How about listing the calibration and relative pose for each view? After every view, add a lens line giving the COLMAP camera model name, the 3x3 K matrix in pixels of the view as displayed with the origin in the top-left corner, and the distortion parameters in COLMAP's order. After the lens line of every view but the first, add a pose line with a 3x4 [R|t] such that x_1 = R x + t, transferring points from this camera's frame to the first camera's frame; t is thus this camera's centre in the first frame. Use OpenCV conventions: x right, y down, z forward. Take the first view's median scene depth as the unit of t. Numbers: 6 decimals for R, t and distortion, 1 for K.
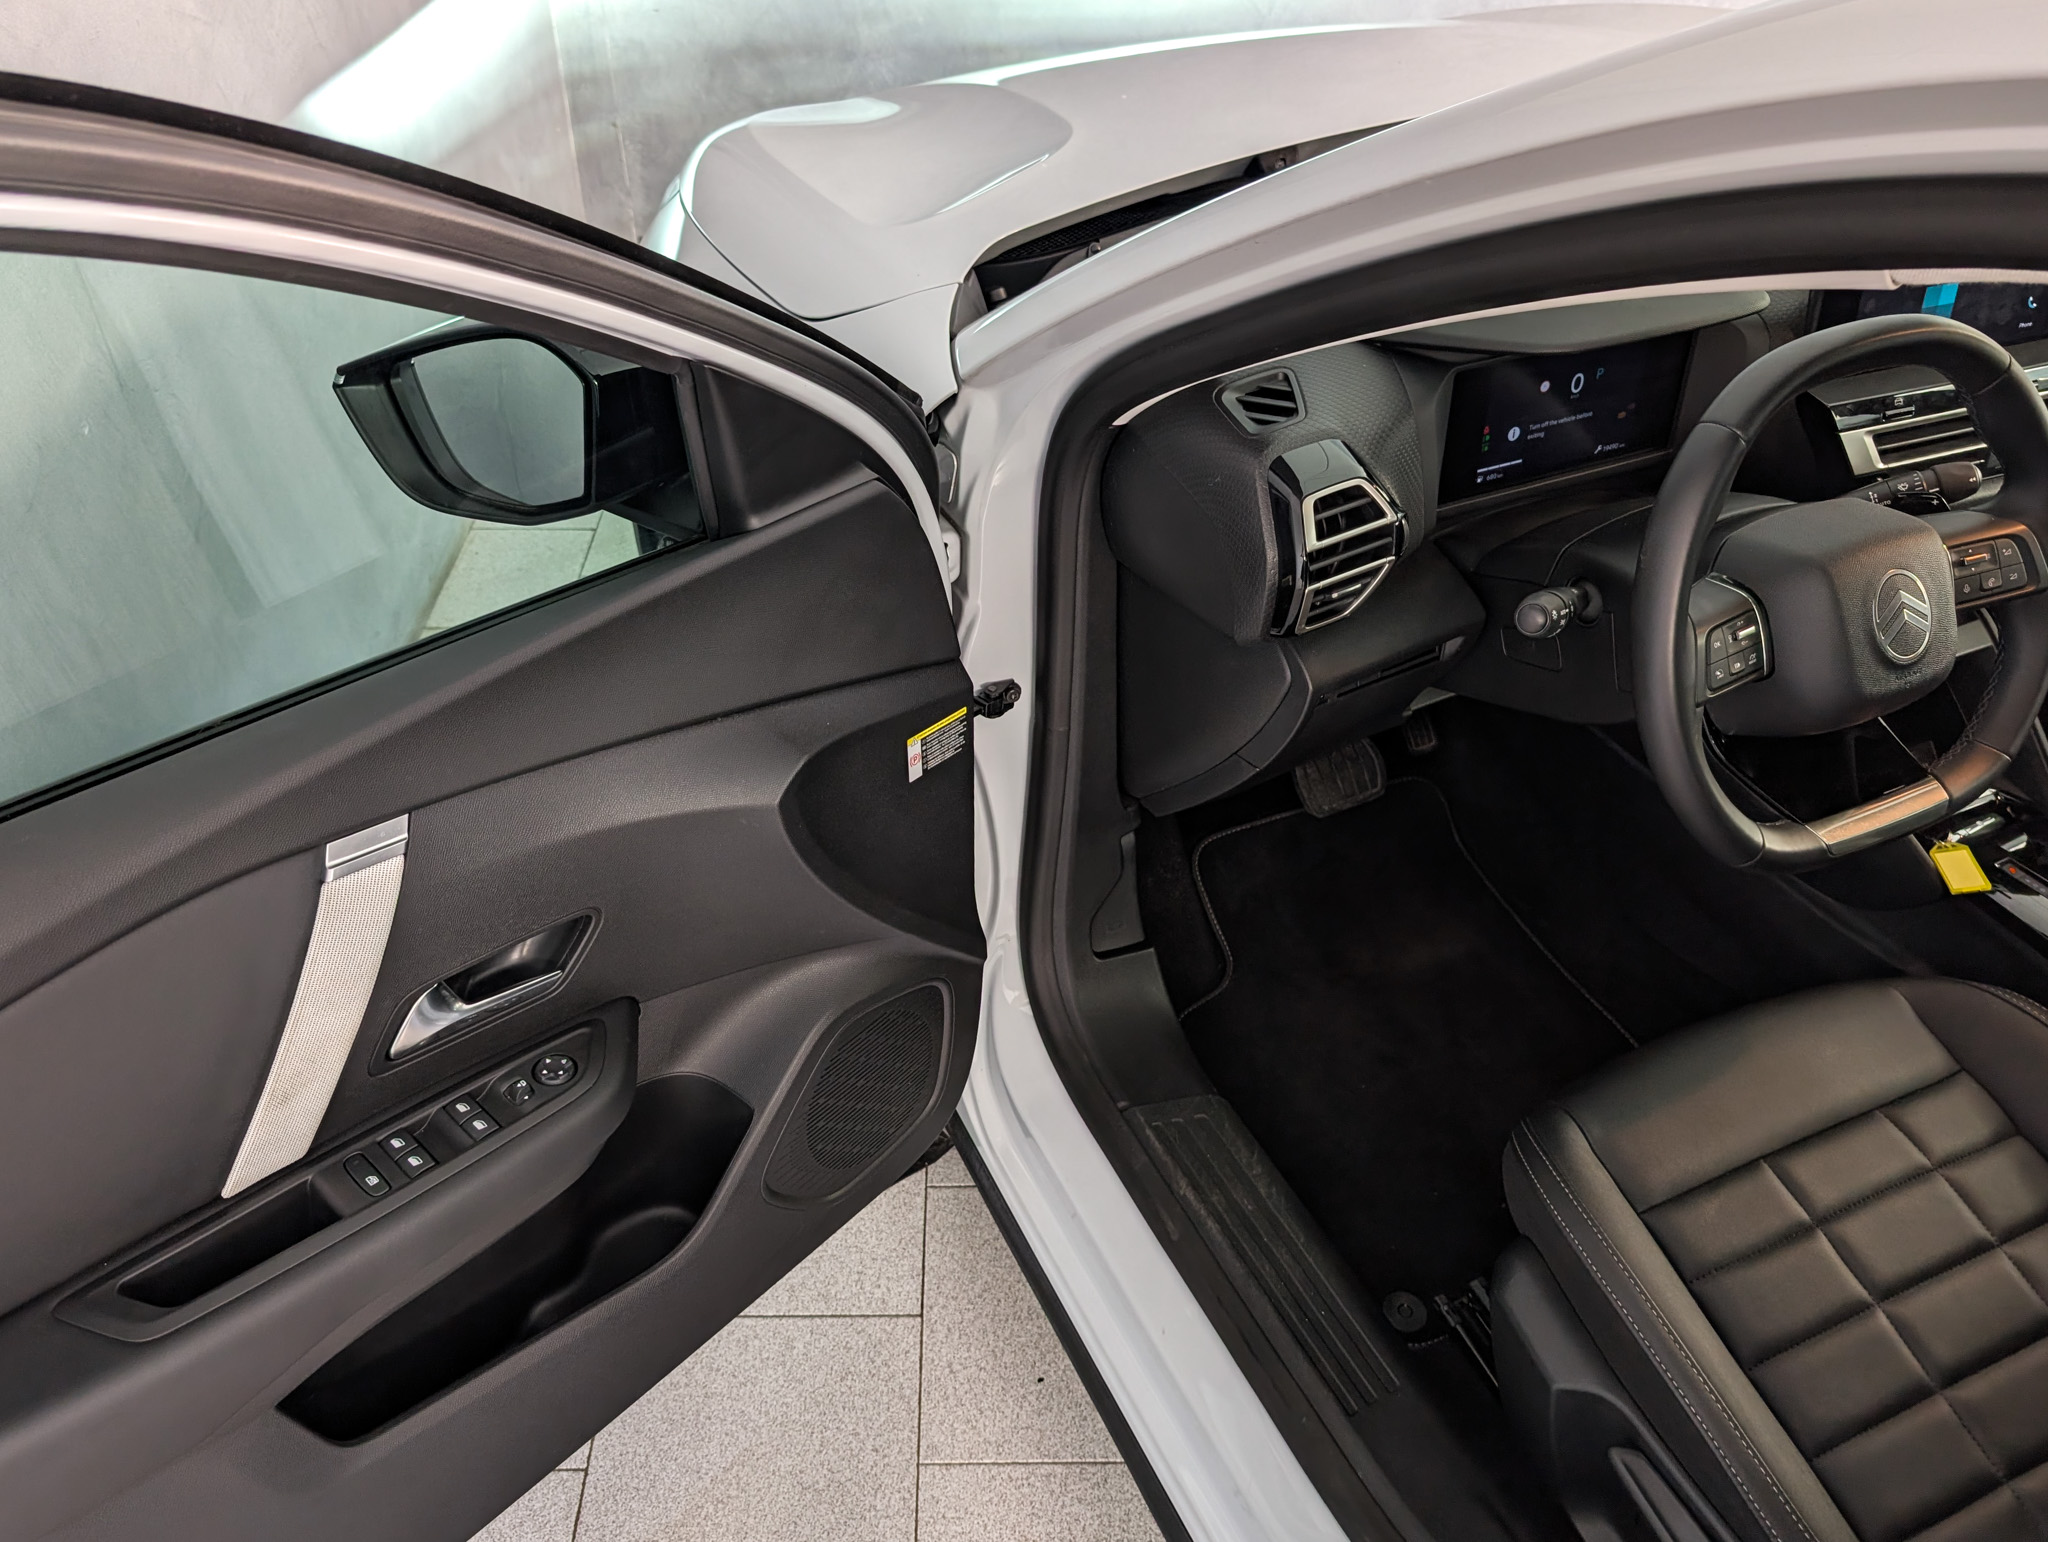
lens RADIAL K [[1598.7, 0, 1009.2], [0, 1598.7, 763.4], [0, 0, 1]] dist [0.006874, -0.001274]
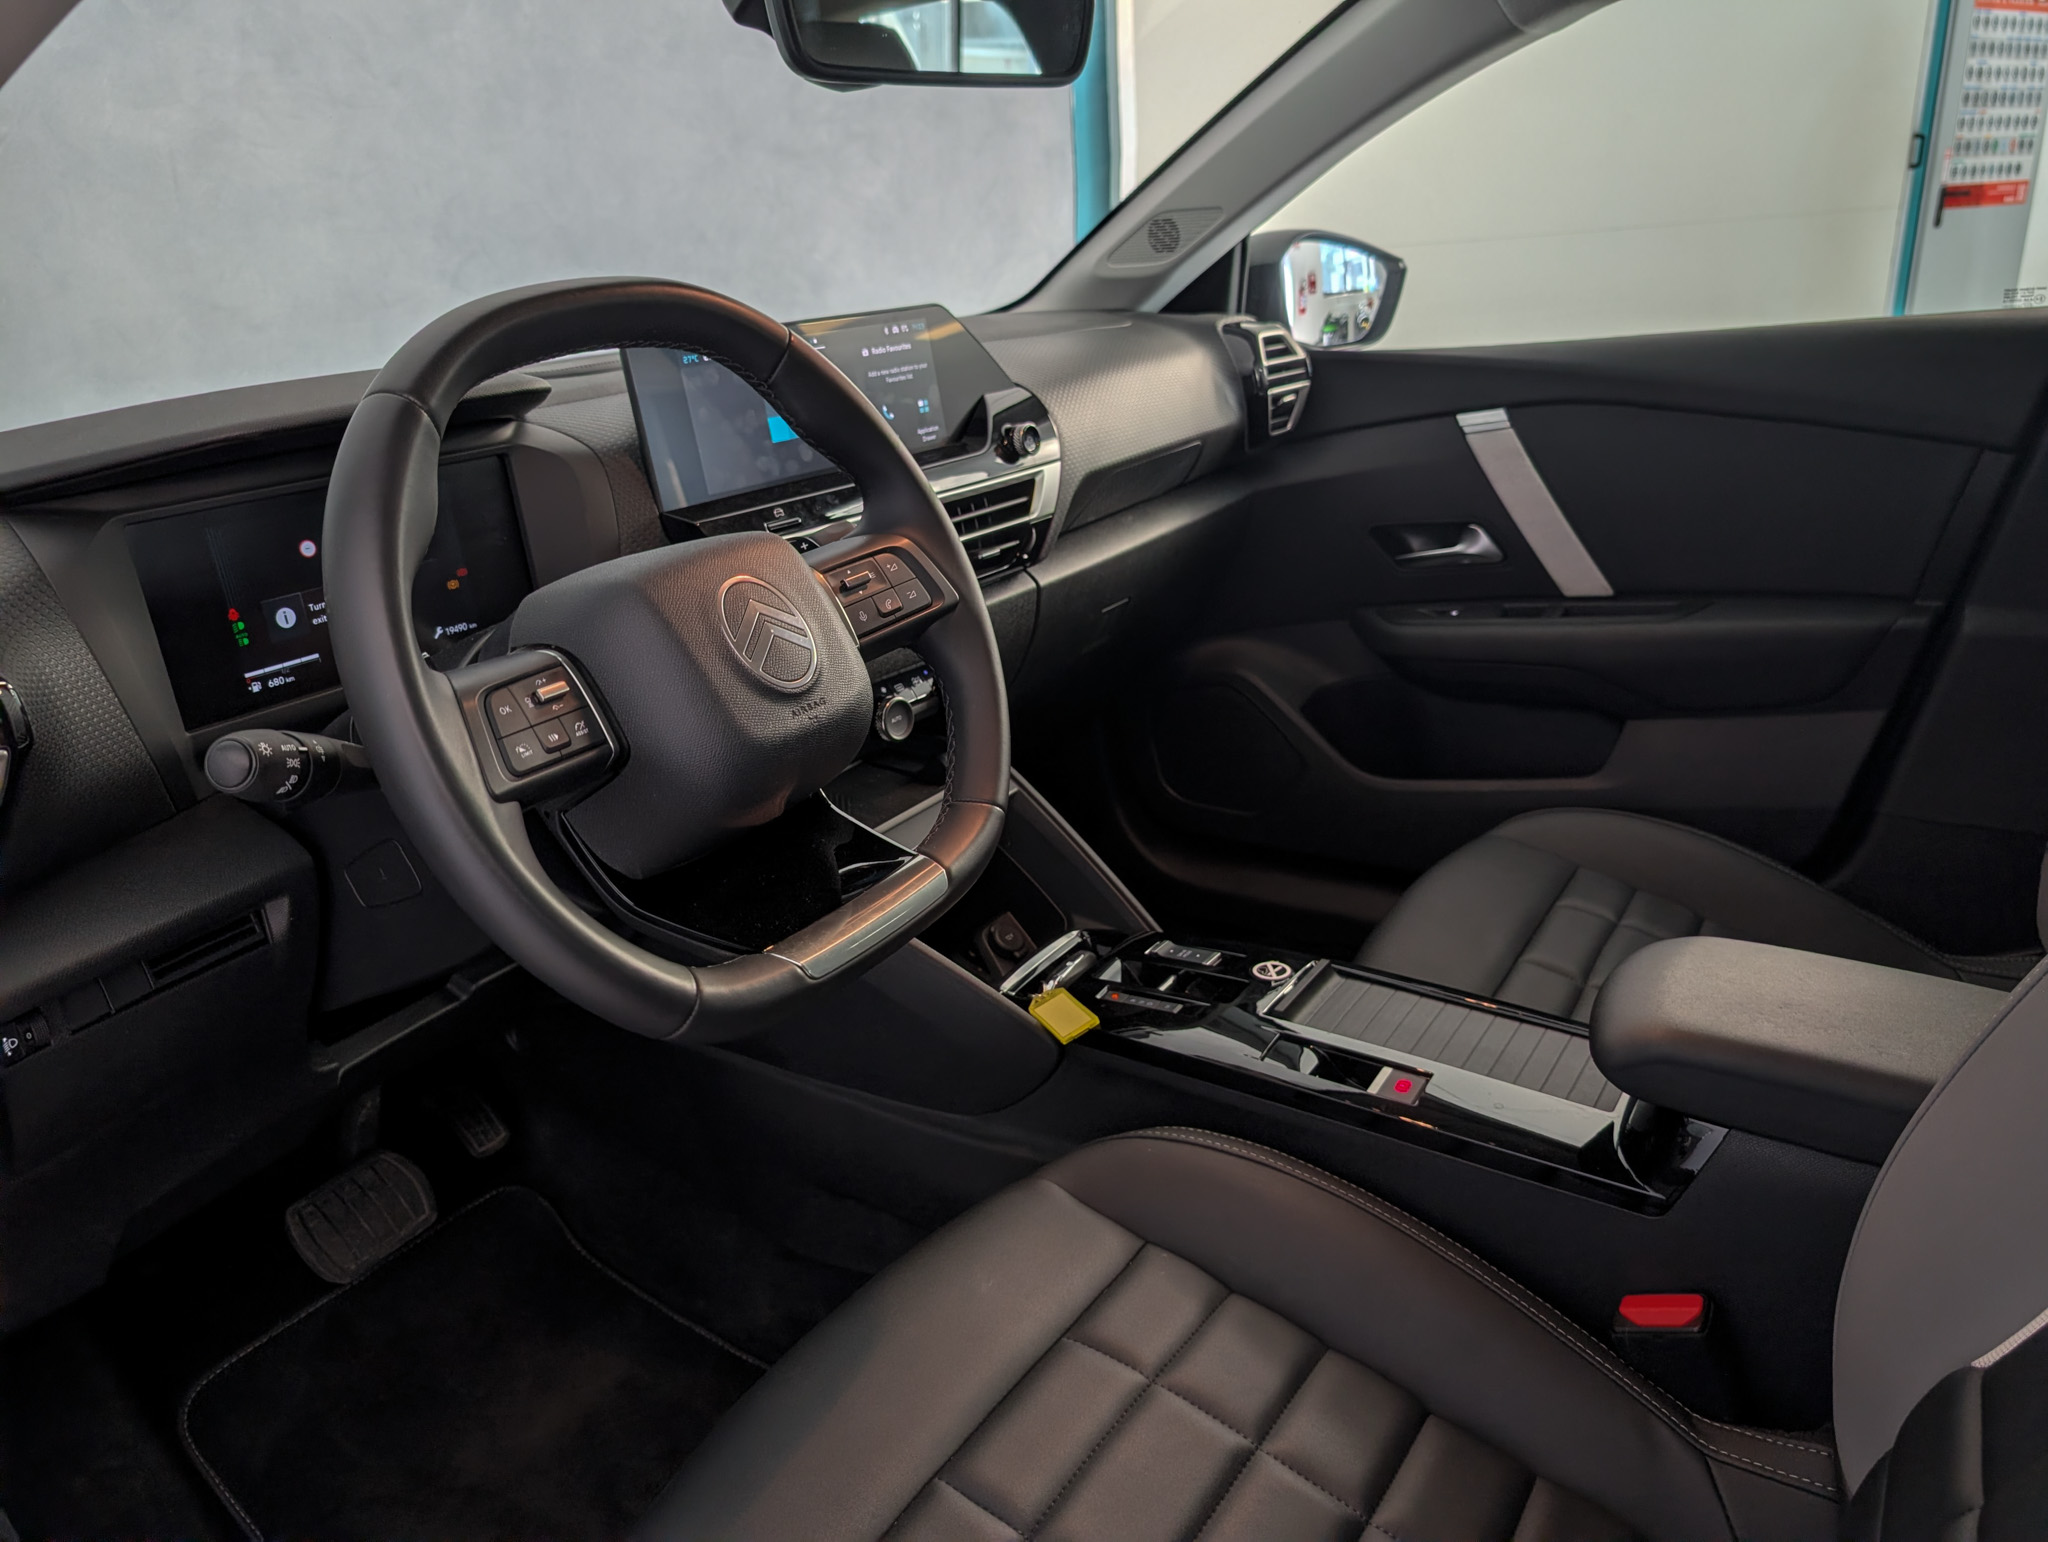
lens RADIAL K [[1496.6, 0, 1017.6], [0, 1496.6, 771.4], [0, 0, 1]] dist [0.024156, -0.043489]
pose [[0.854781, -0.233169, 0.463662, 0.283645], [0.373500, 0.896675, -0.237637, 0.147646], [-0.360344, 0.376305, 0.853549, 0.351208]]
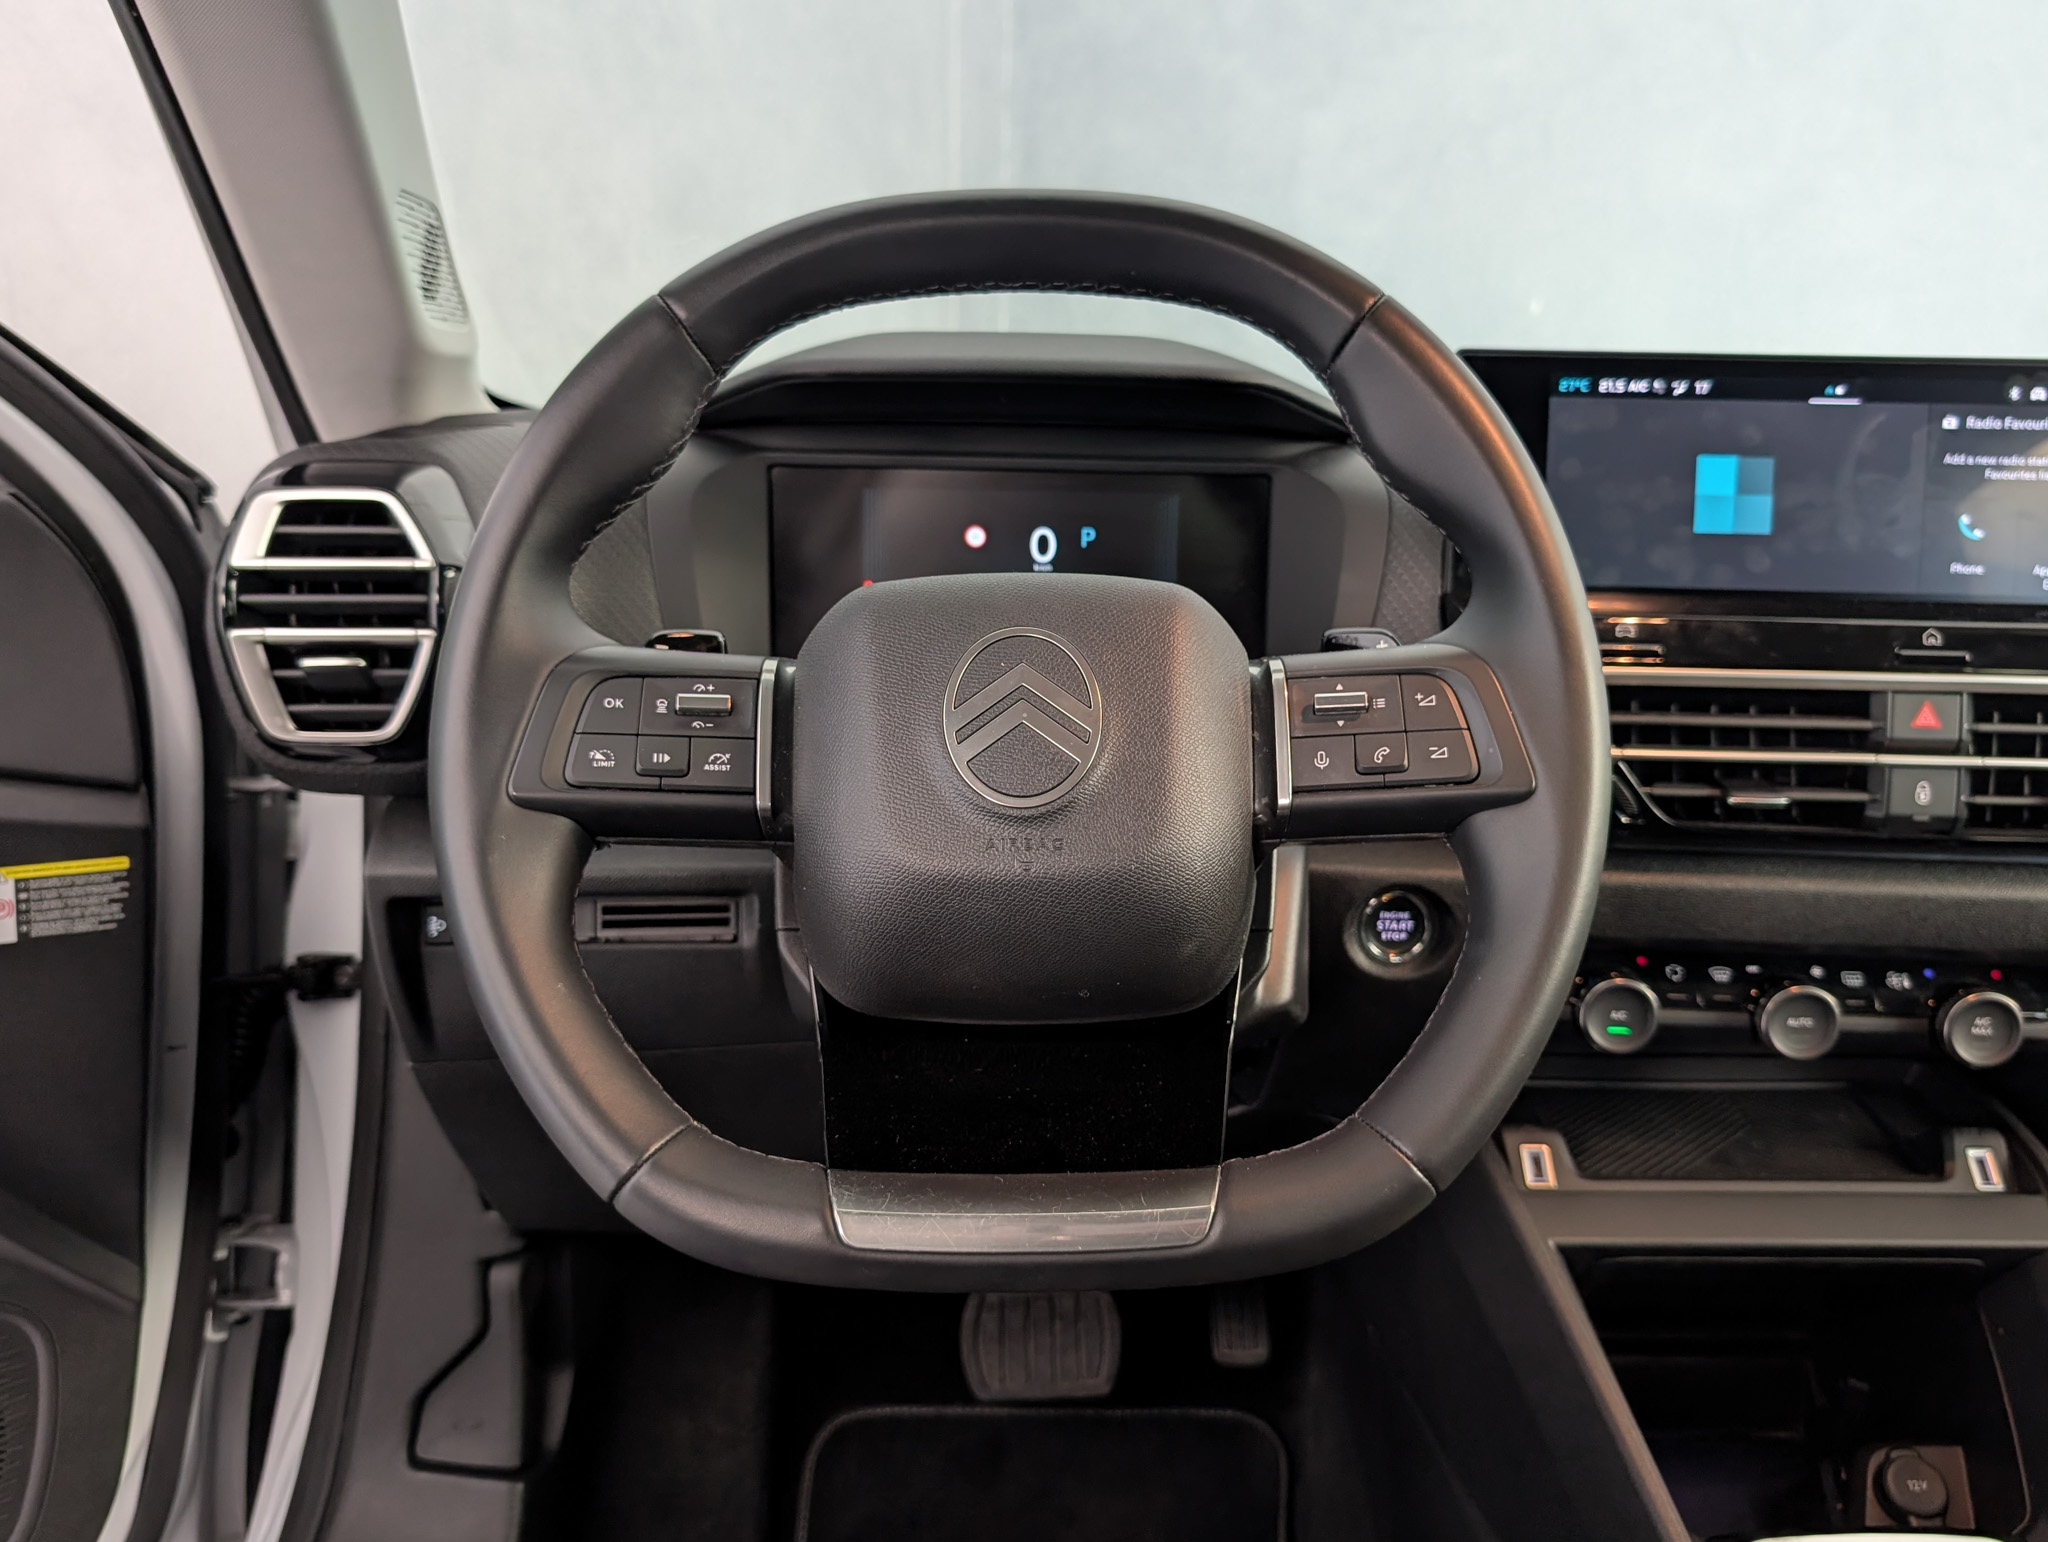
lens RADIAL K [[1723.1, 0, 1054.1], [0, 1723.1, 773.5], [0, 0, 1]] dist [0.029225, -0.094364]
pose [[0.912849, 0.100064, -0.395847, 0.671470], [-0.262894, 0.885843, -0.382322, 0.099378], [0.312401, 0.453067, 0.834946, 0.514237]]
